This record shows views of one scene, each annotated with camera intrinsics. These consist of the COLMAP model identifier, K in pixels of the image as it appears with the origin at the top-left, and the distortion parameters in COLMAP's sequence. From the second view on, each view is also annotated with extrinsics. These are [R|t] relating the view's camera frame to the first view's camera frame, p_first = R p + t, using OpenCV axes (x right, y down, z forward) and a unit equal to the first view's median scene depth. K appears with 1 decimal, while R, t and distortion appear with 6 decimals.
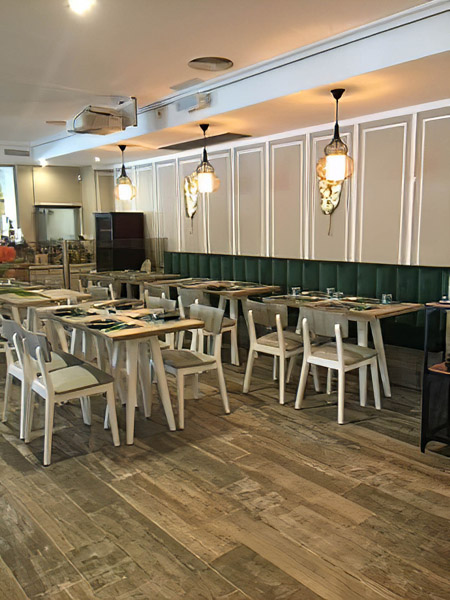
lens RADIAL K [[509.1, 0, 225.0], [0, 509.1, 300.0], [0, 0, 1]] dist [0.055505, 0.000920]
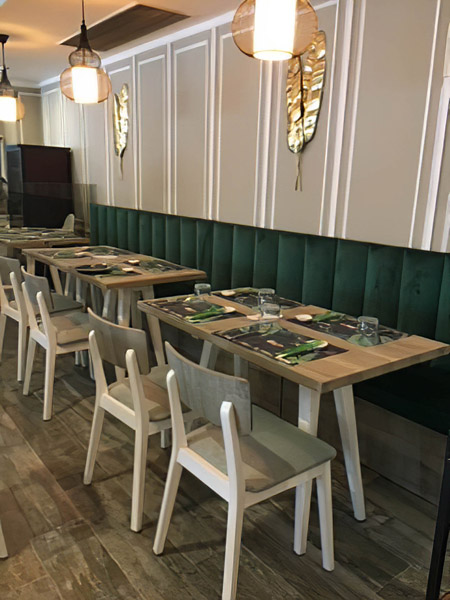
lens RADIAL K [[493.4, 0, 225.0], [0, 493.4, 300.0], [0, 0, 1]] dist [0.049473, -0.006328]
pose [[0.997212, 0.060994, -0.042995, 0.139398], [-0.056955, 0.994347, 0.089614, -0.041376], [0.048218, -0.086916, 0.995048, 0.376428]]
